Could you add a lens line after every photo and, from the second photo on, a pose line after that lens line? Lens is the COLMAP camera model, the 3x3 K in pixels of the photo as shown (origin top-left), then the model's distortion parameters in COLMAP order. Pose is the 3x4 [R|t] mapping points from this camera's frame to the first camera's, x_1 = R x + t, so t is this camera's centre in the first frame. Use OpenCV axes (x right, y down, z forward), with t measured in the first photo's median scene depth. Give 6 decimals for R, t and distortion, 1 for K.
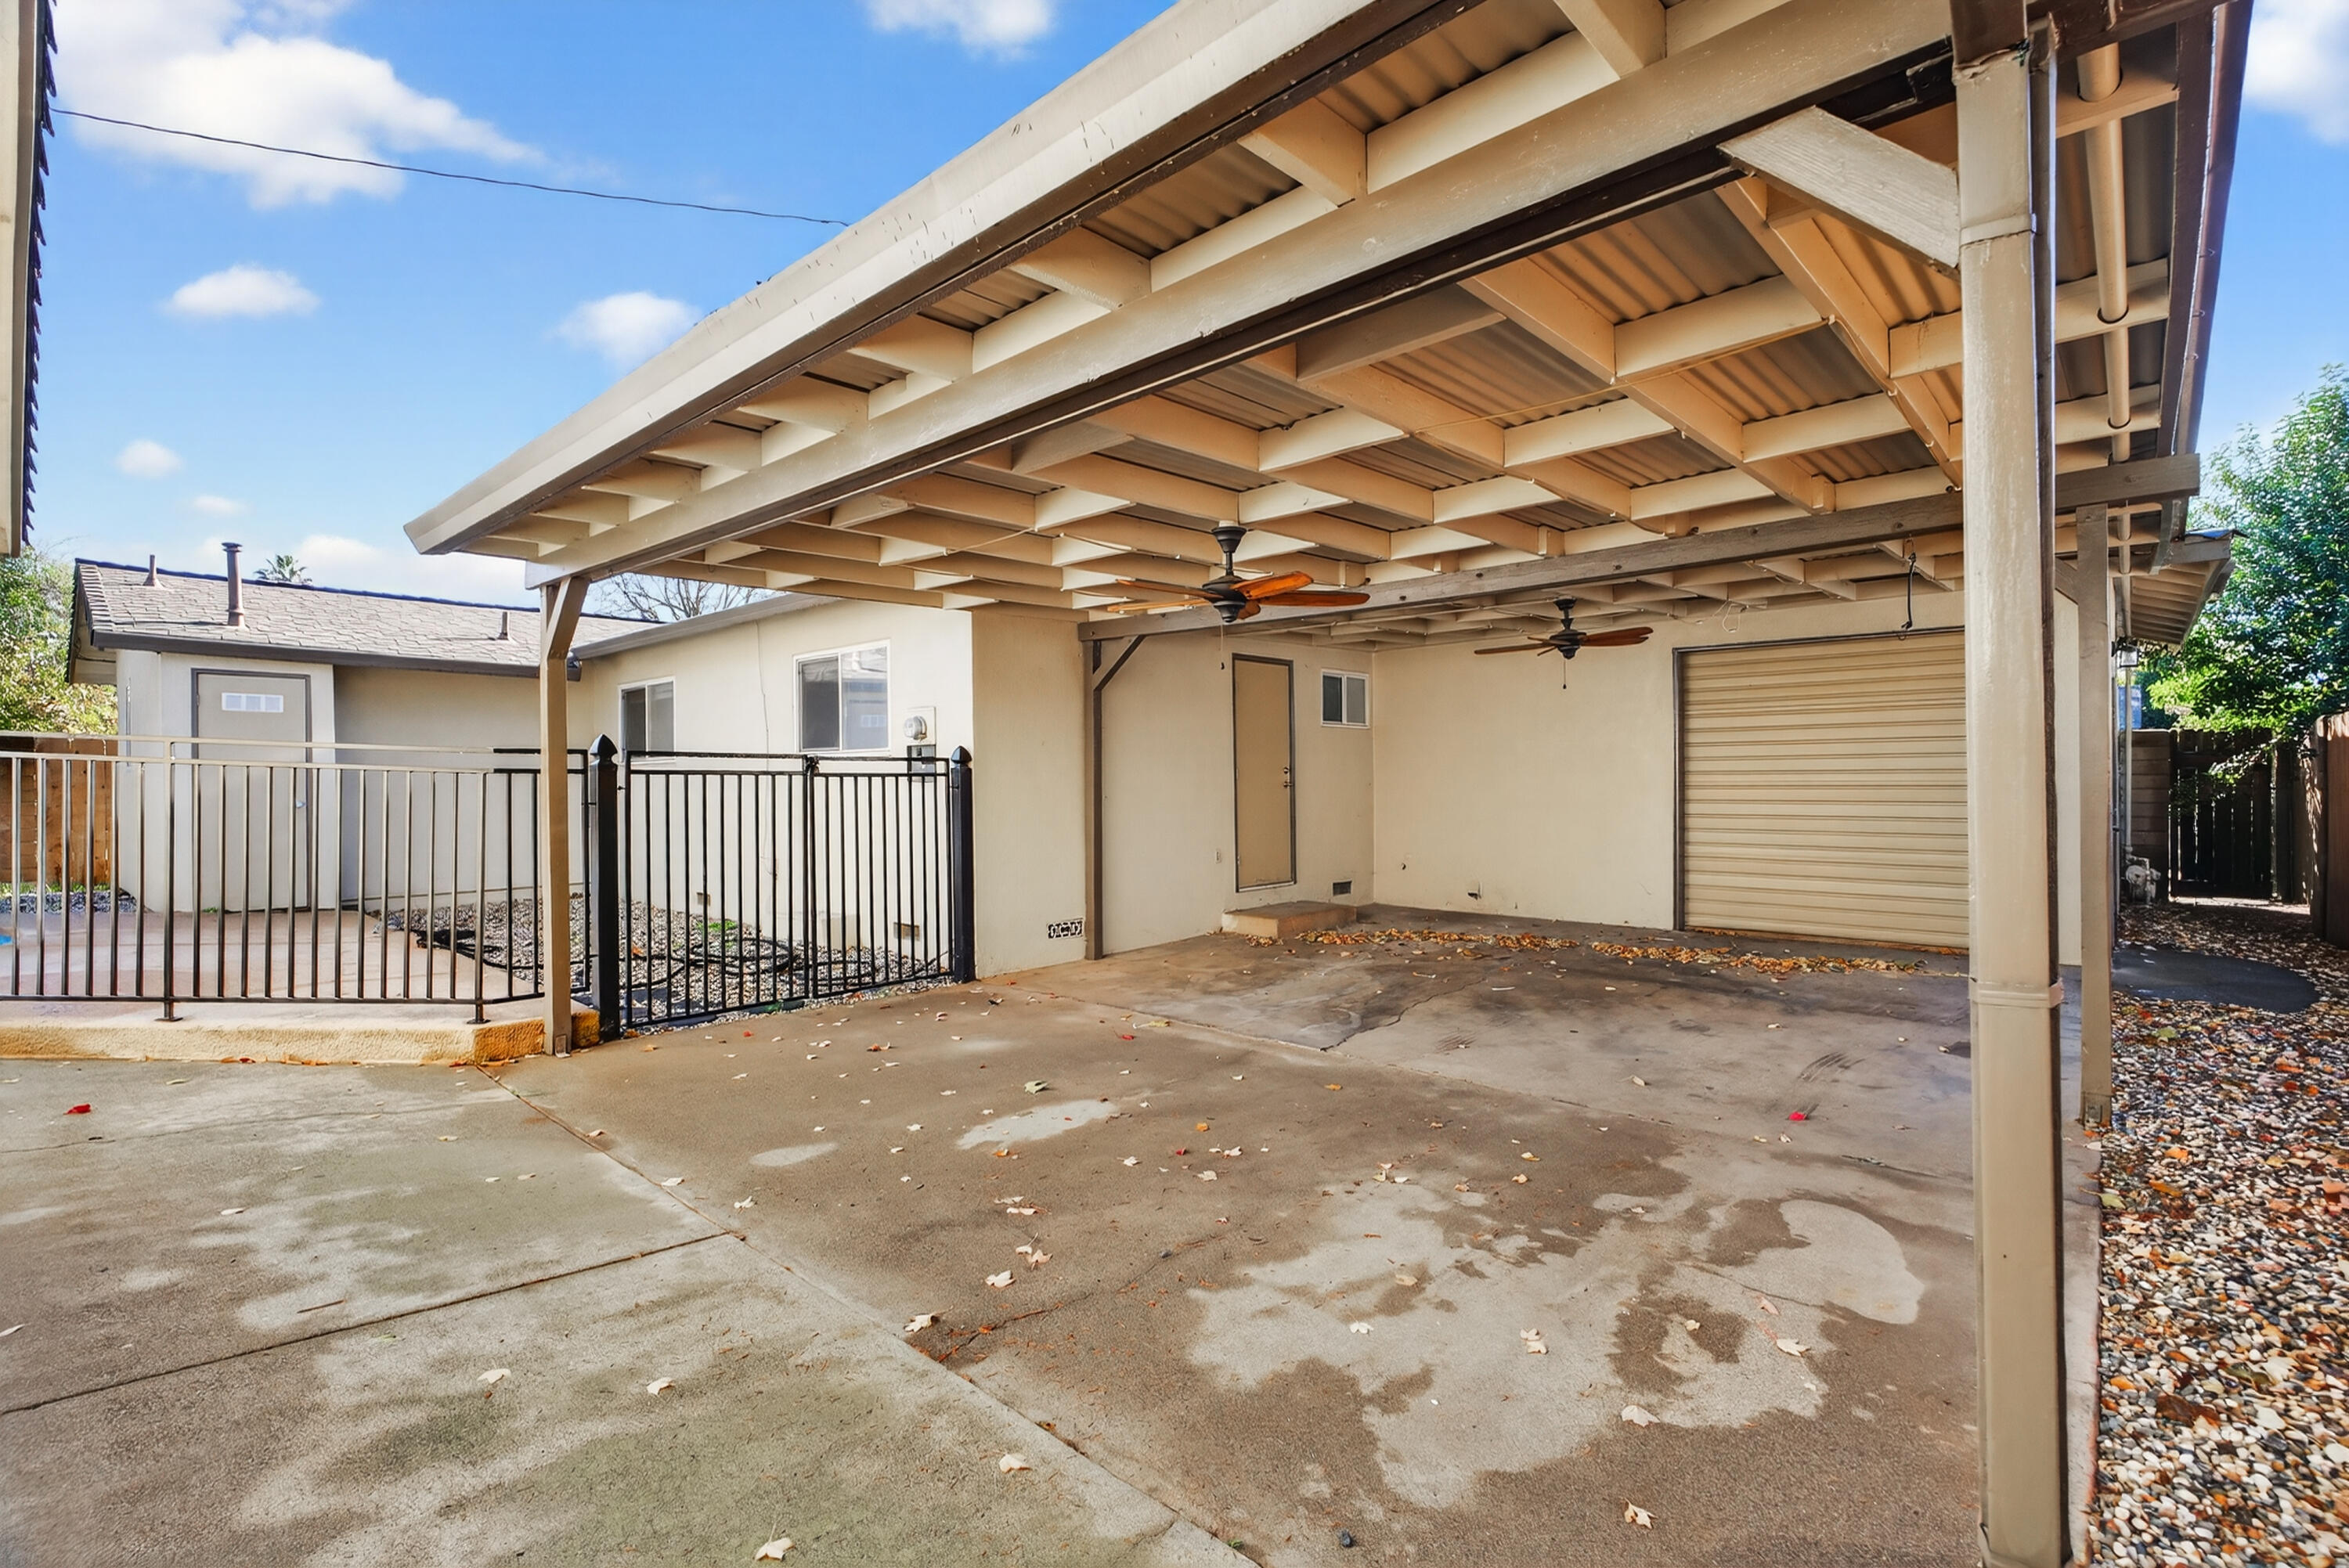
lens RADIAL K [[1068.4, 0, 1167.1], [0, 1068.4, 780.6], [0, 0, 1]] dist [0.003533, -0.002867]
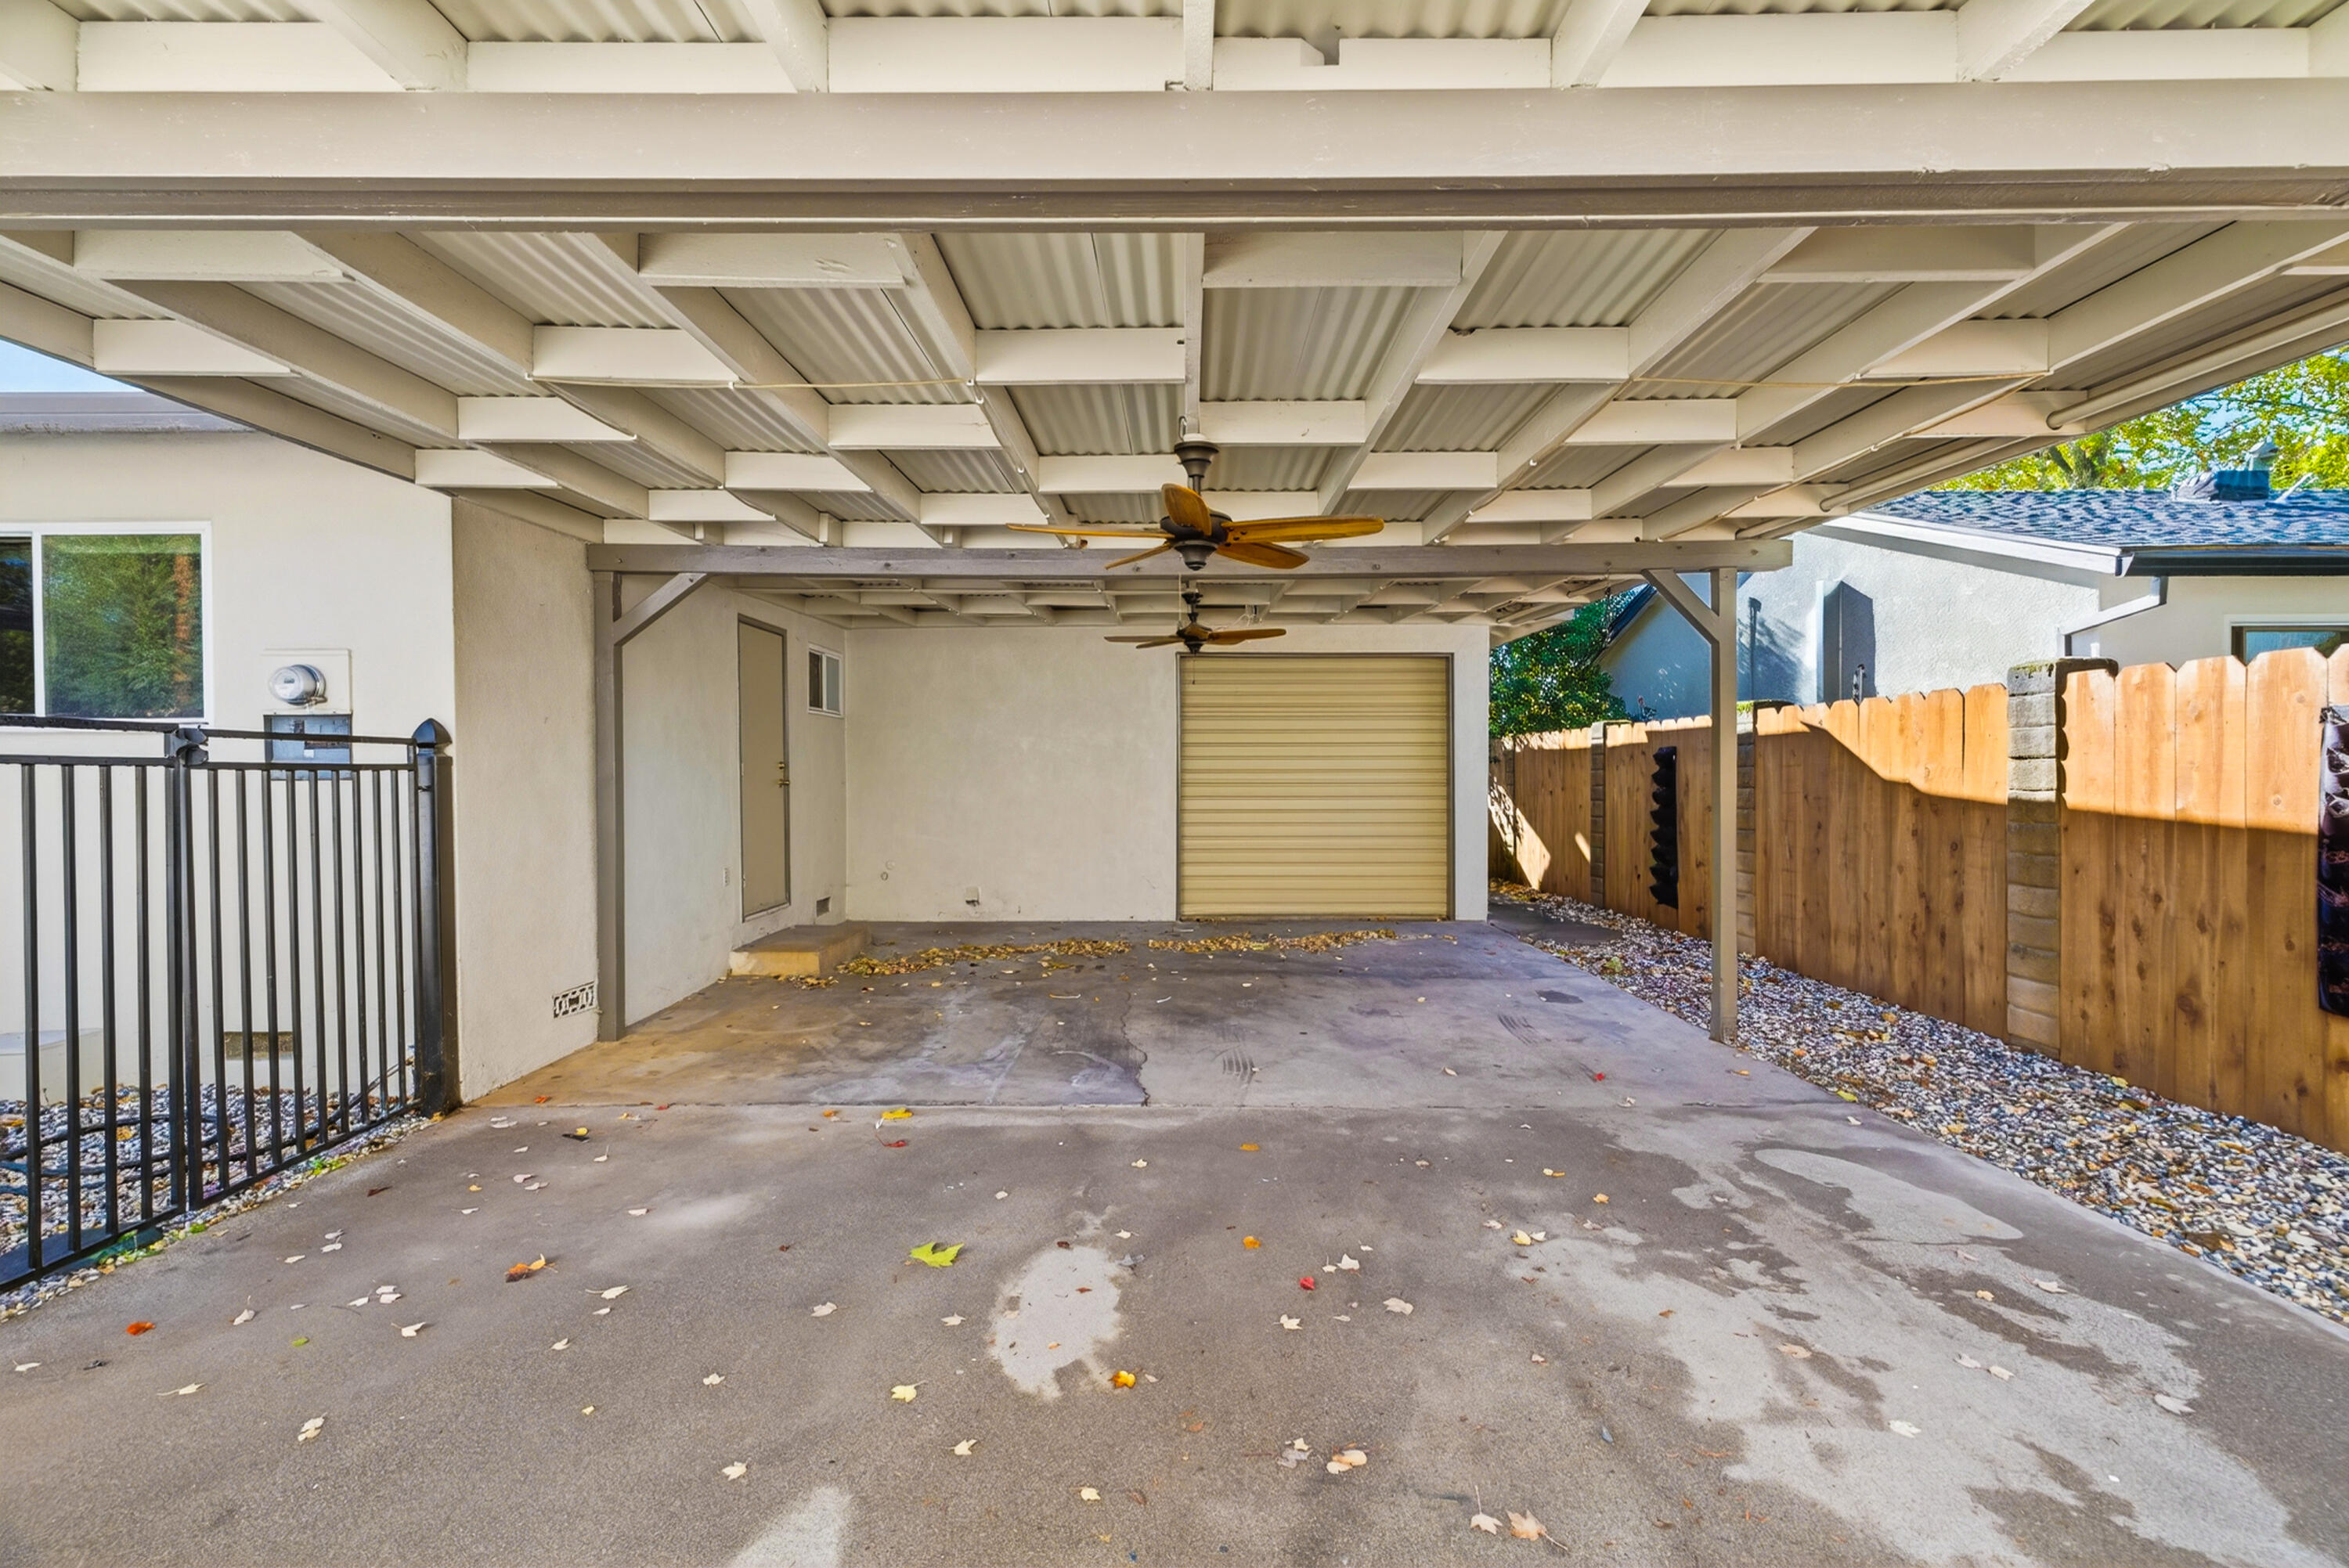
lens RADIAL K [[1068.4, 0, 1177.5], [0, 1068.4, 782.2], [0, 0, 1]] dist [0.003533, -0.002867]
pose [[0.733210, -0.000764, 0.680002, -0.504729], [-0.001173, 0.999996, 0.002387, 0.001910], [-0.680001, -0.002548, 0.733207, 0.483351]]
